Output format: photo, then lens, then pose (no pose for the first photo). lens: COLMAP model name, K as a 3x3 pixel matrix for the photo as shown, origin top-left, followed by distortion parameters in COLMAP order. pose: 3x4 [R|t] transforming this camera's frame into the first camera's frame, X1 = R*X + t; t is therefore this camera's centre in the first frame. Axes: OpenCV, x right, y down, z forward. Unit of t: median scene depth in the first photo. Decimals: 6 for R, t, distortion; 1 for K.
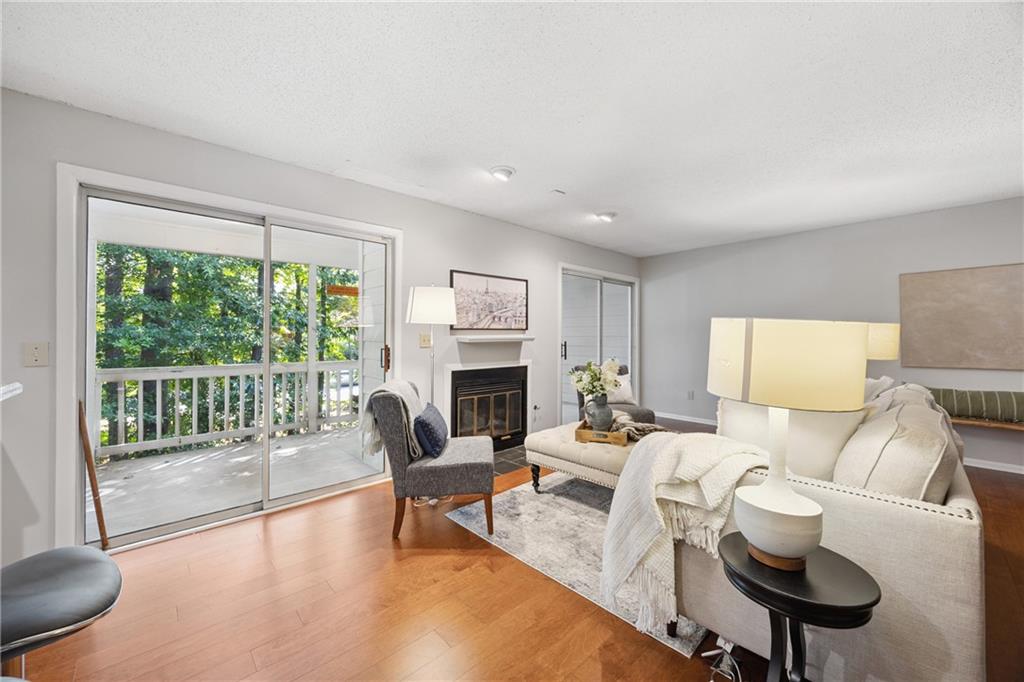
lens RADIAL K [[390.3, 0, 519.0], [0, 390.3, 337.6], [0, 0, 1]] dist [-0.003132, 0.000221]
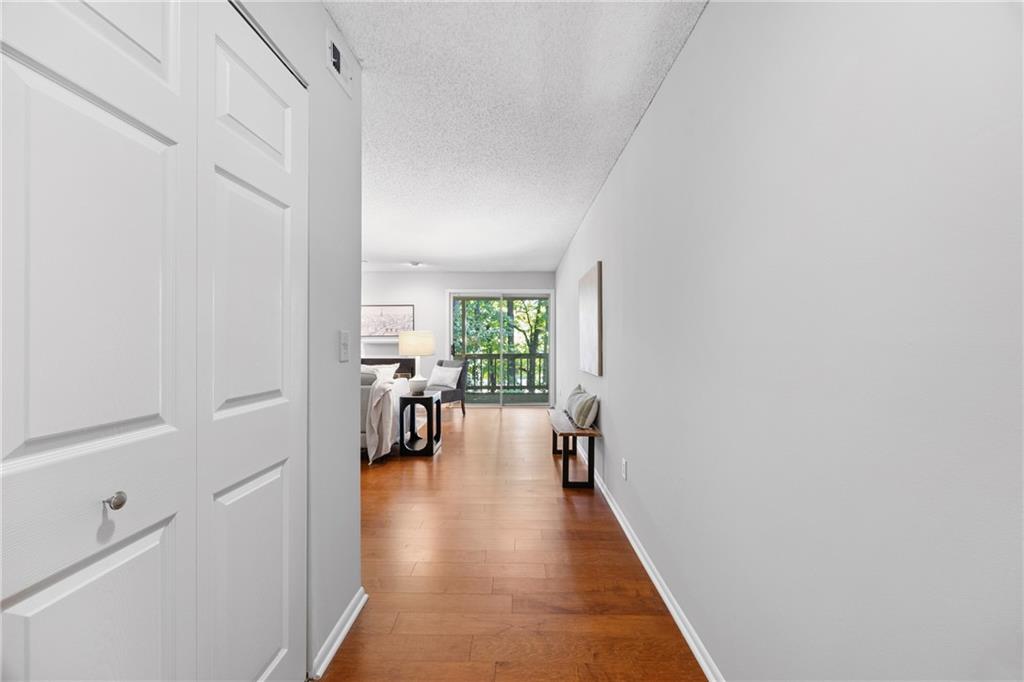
lens RADIAL K [[390.3, 0, 510.0], [0, 390.3, 340.2], [0, 0, 1]] dist [-0.003132, 0.000221]
pose [[0.717227, 0.001452, -0.696838, 1.551457], [-0.001028, 0.999999, 0.001026, -0.005020], [0.696839, -0.000020, 0.717228, 0.140725]]
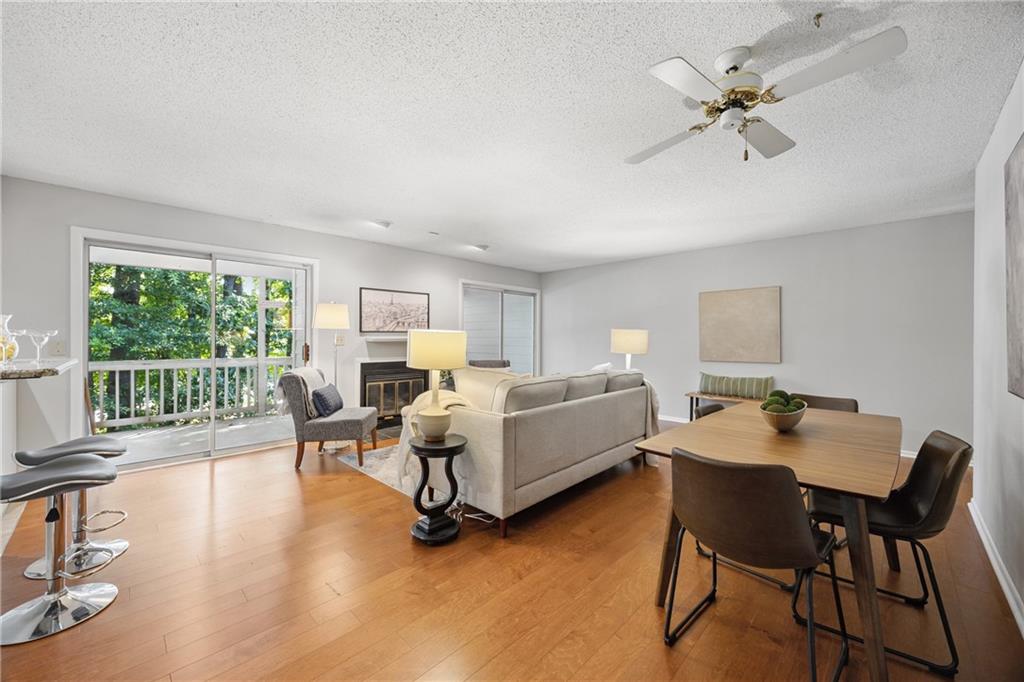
lens RADIAL K [[390.3, 0, 513.7], [0, 390.3, 341.1], [0, 0, 1]] dist [-0.003132, 0.000221]
pose [[0.999164, 0.003561, 0.040718, 0.272638], [-0.003842, 0.999969, 0.006824, -0.000783], [-0.040692, -0.006975, 0.999147, -0.326461]]
